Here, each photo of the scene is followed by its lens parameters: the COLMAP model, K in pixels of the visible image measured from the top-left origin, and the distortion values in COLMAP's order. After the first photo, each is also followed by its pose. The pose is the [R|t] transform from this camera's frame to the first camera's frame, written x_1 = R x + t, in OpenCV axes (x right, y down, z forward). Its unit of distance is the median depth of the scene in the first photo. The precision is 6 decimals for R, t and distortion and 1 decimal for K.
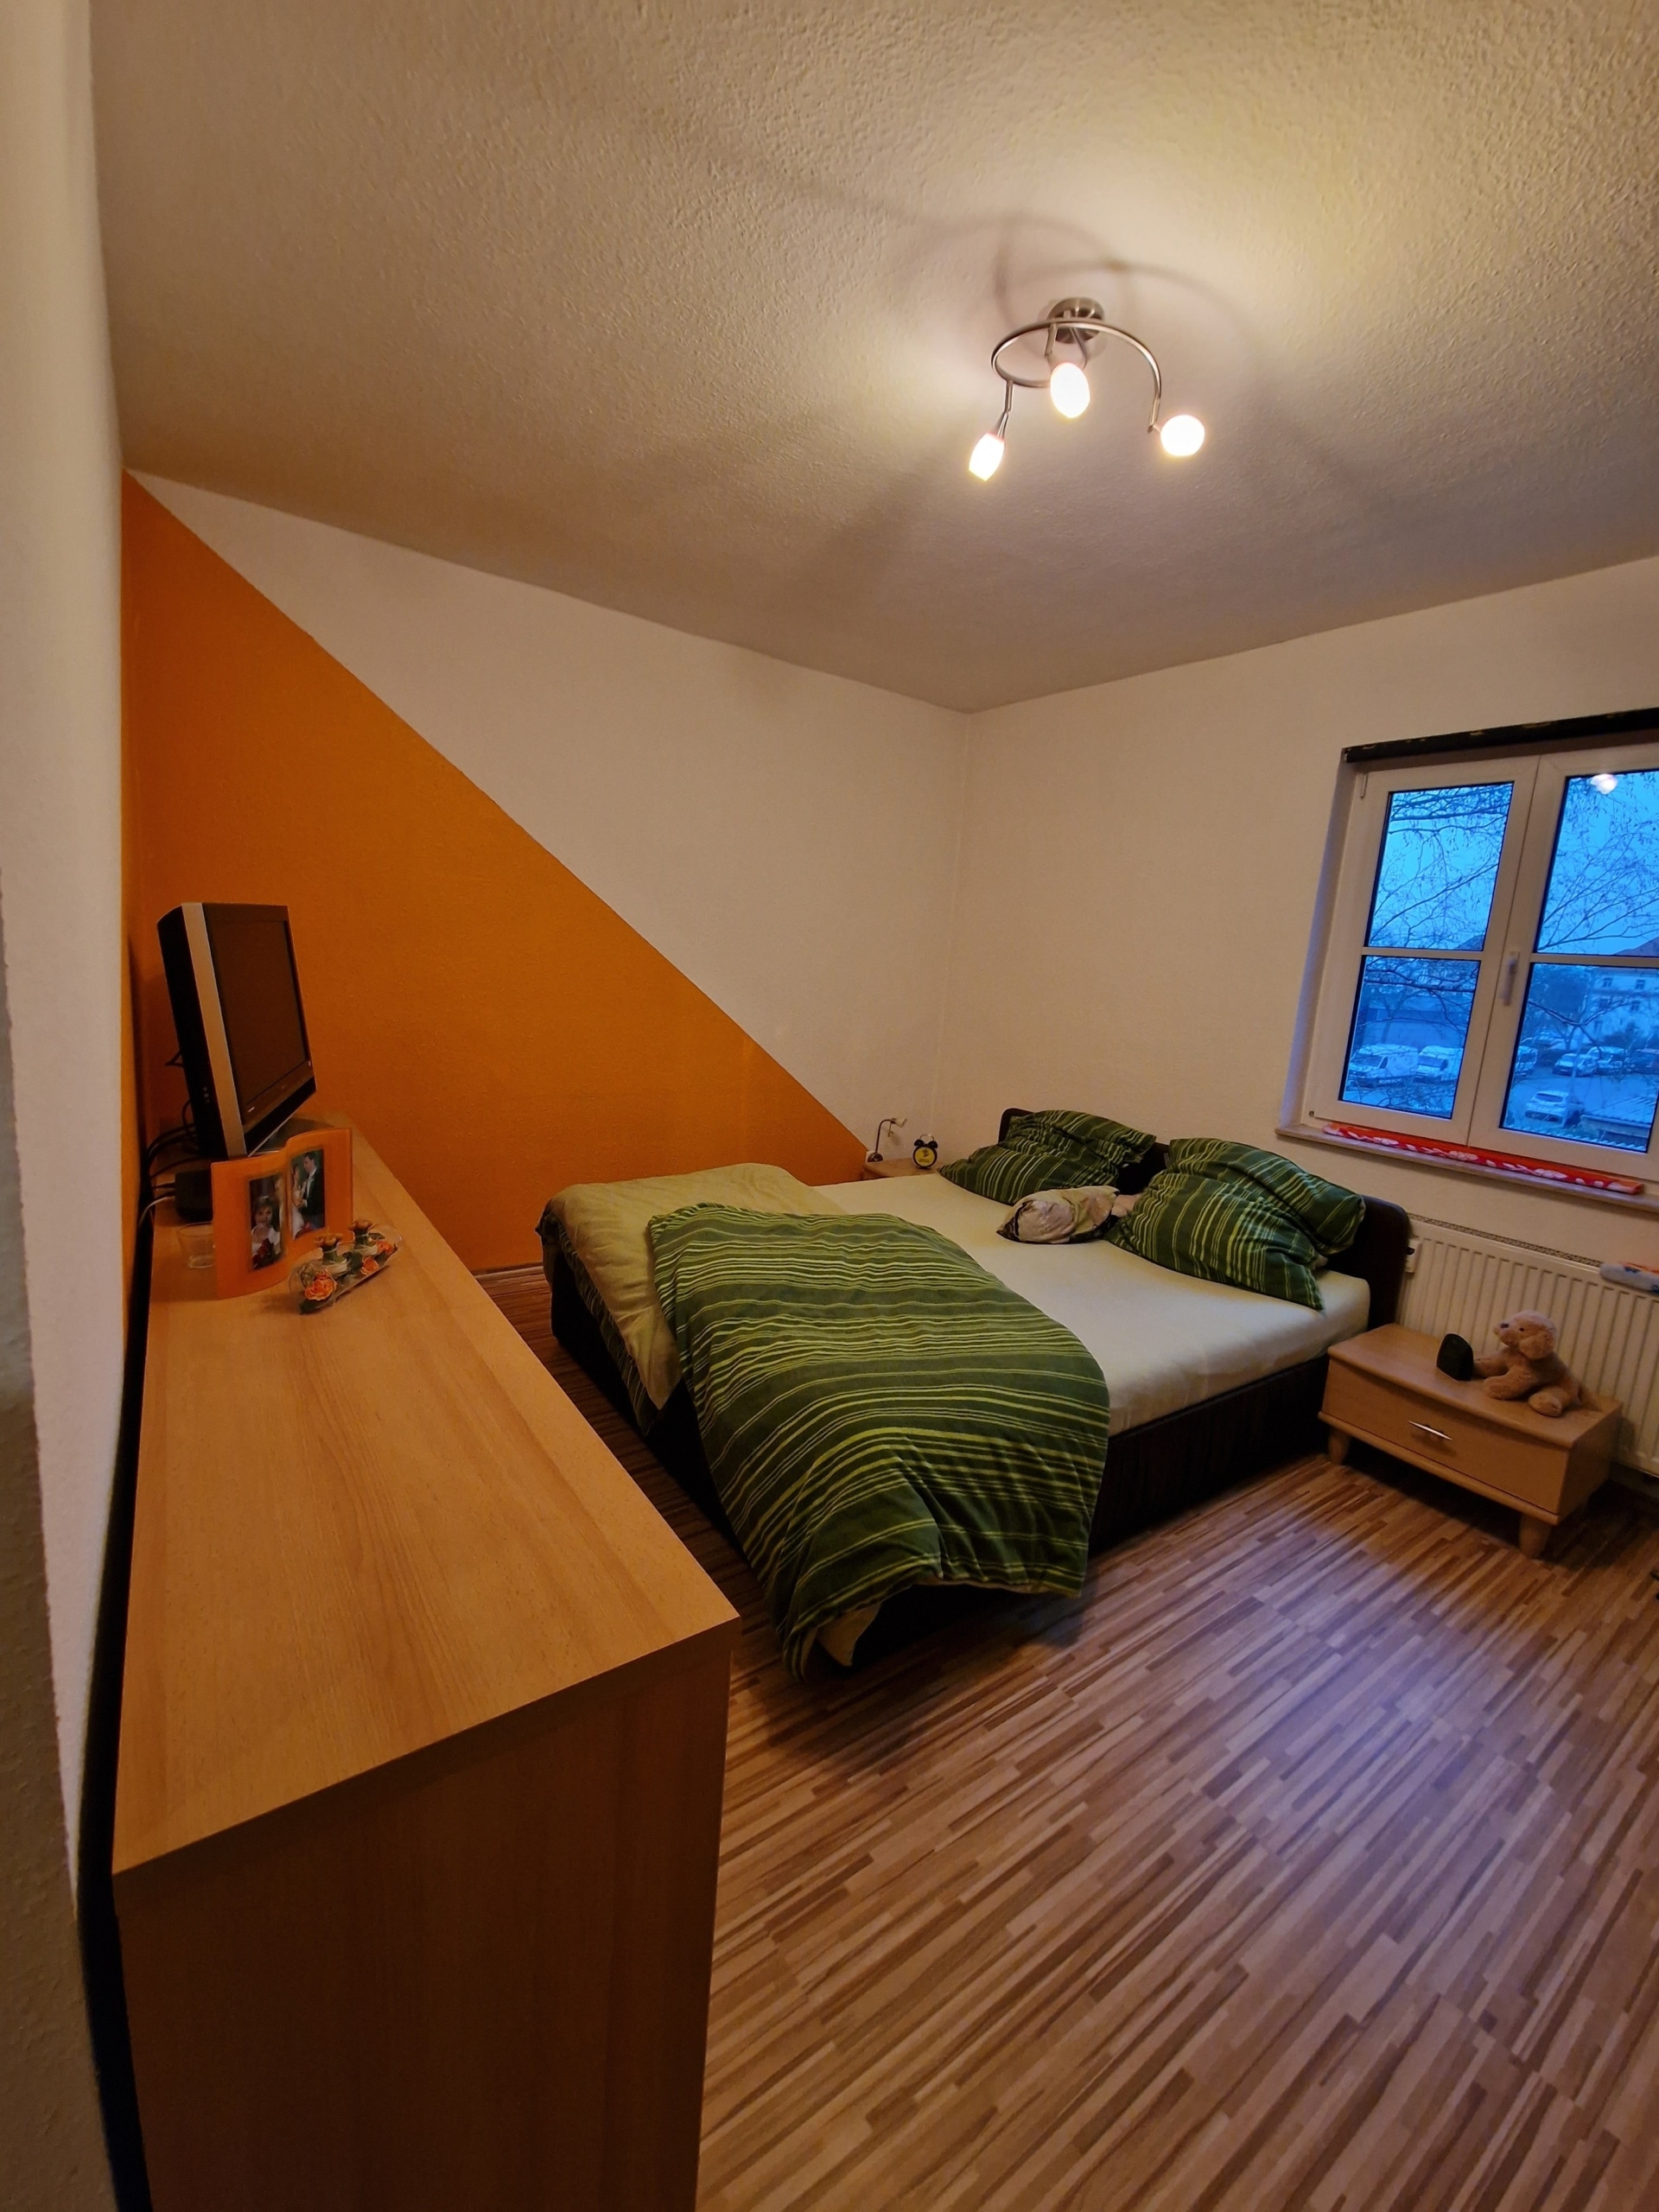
lens RADIAL K [[904.5, 0, 825.5], [0, 904.5, 1094.6], [0, 0, 1]] dist [-0.001597, -0.000642]
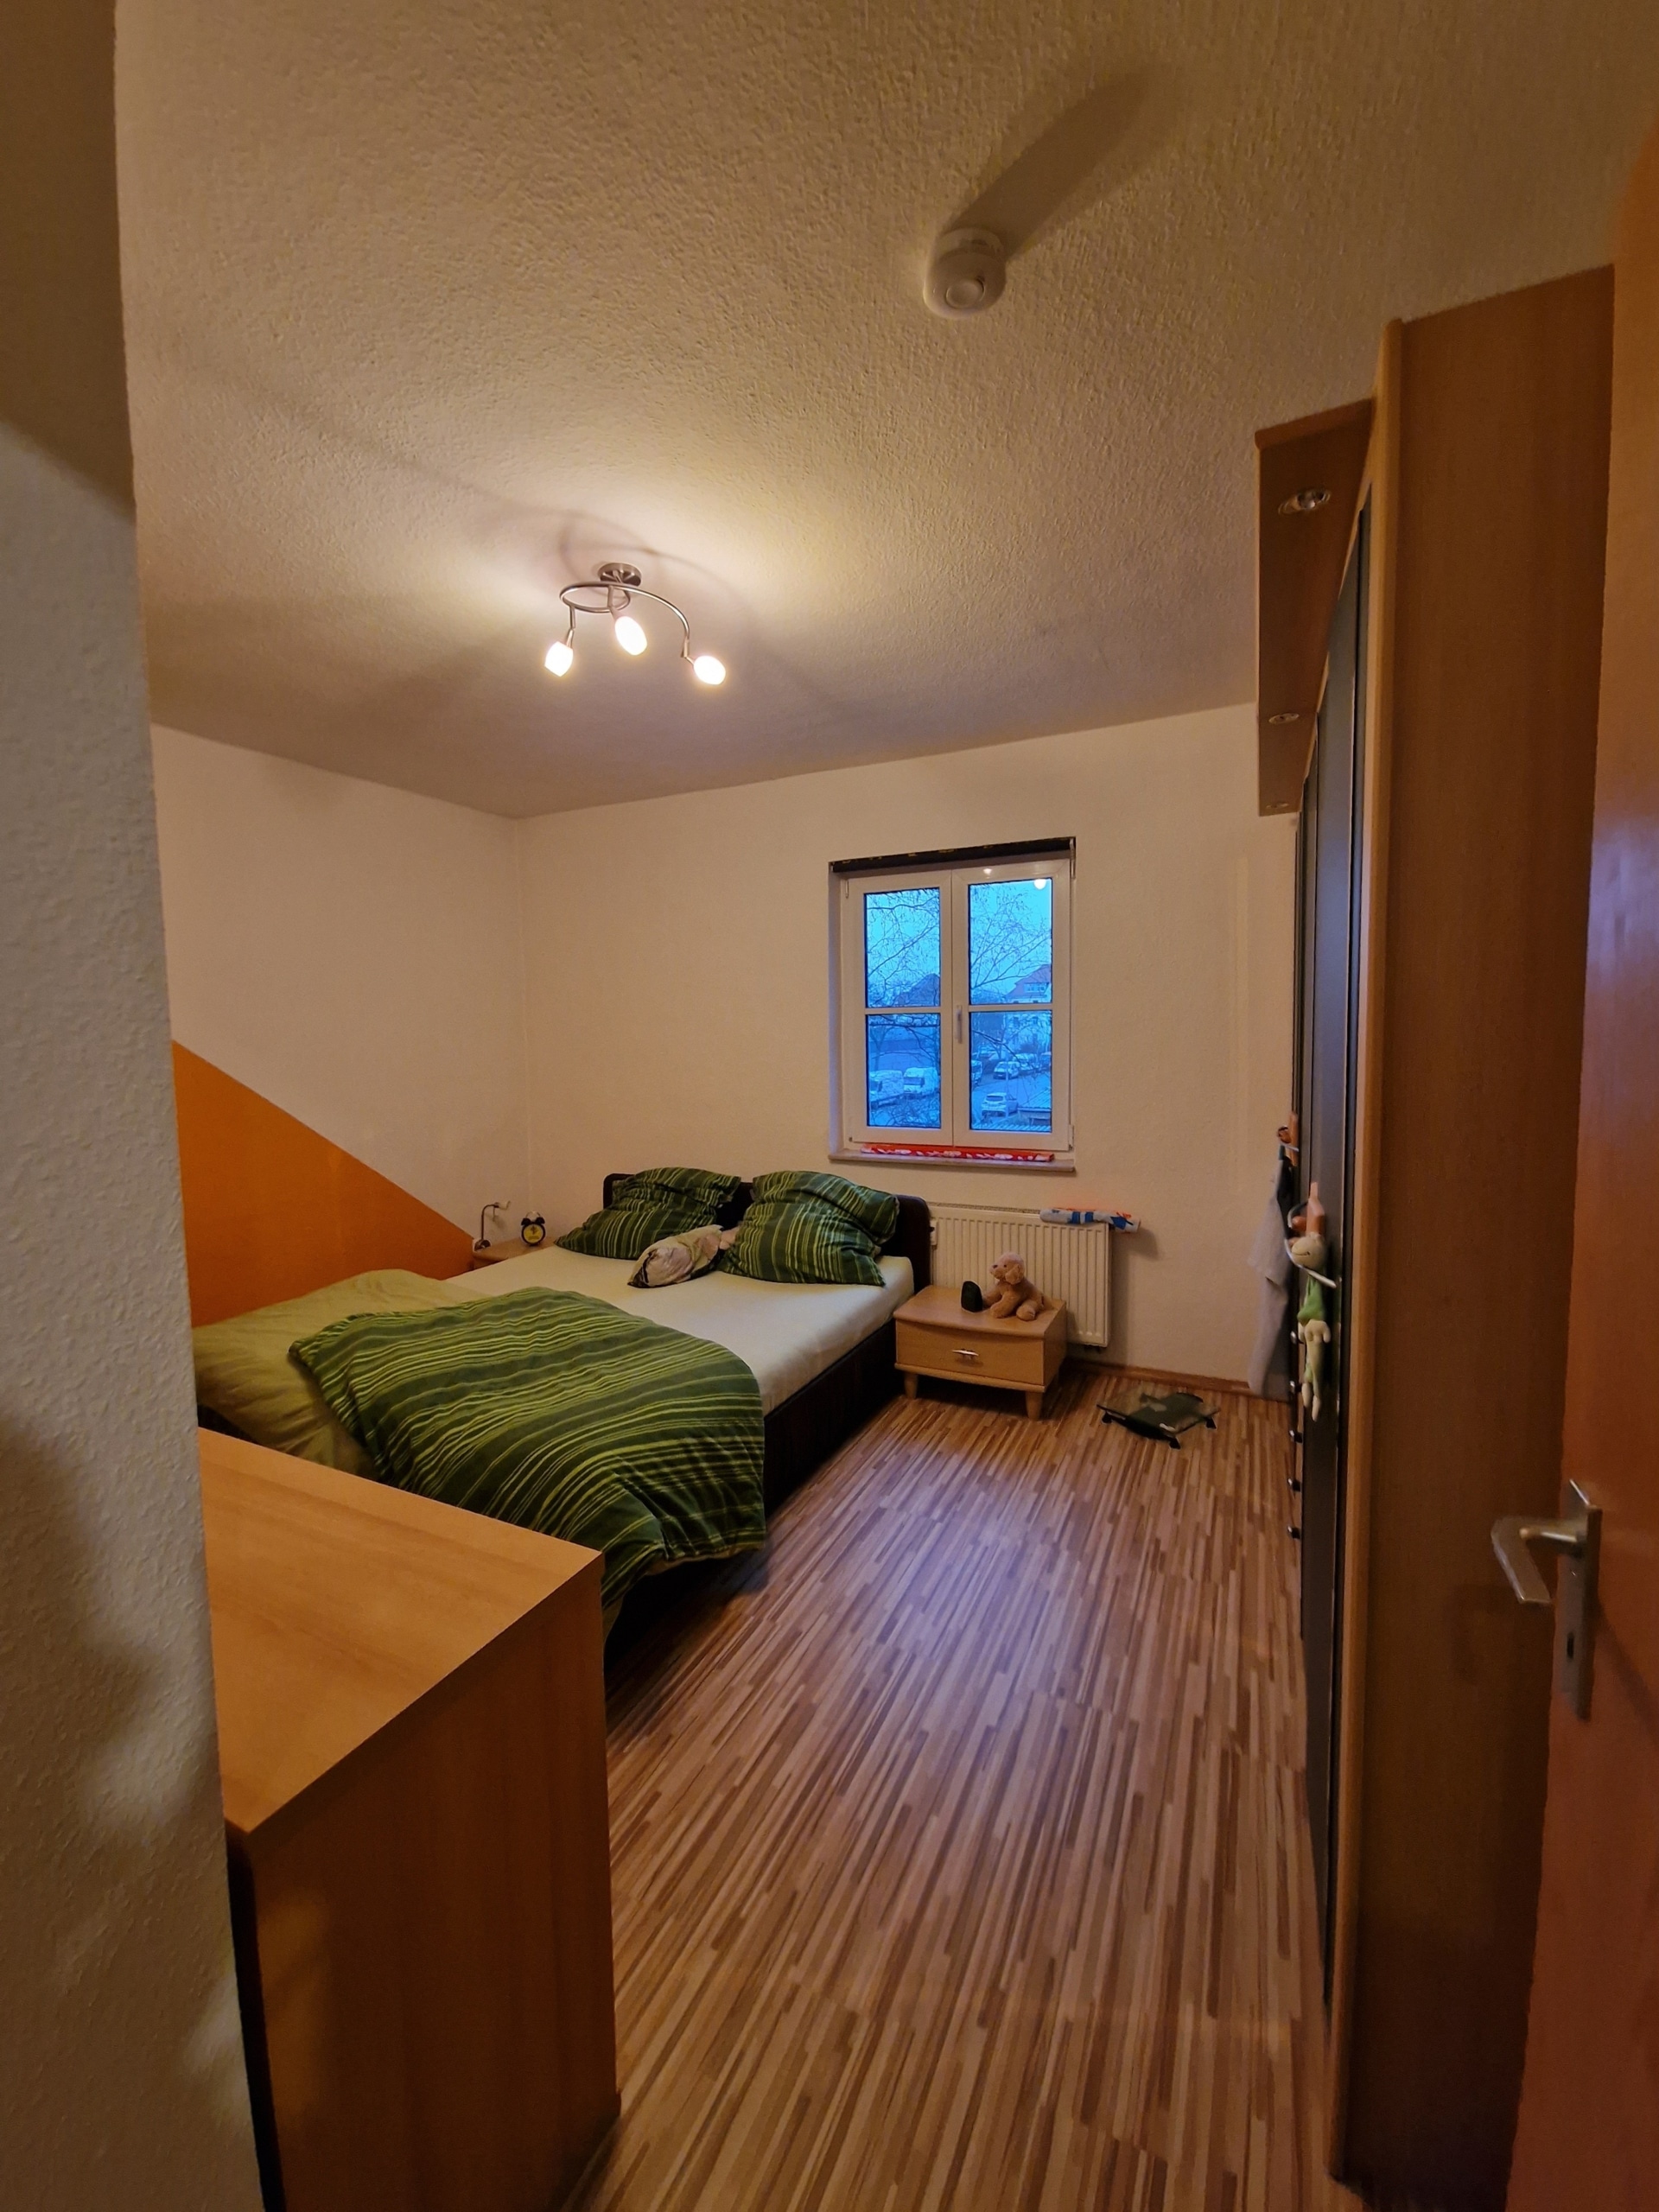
lens RADIAL K [[904.5, 0, 825.5], [0, 904.5, 1094.6], [0, 0, 1]] dist [-0.001597, -0.000642]
pose [[0.872372, -0.122232, 0.473314, -0.145080], [0.154585, 0.987527, -0.029892, -0.013623], [-0.463757, 0.099244, 0.880386, -0.185983]]
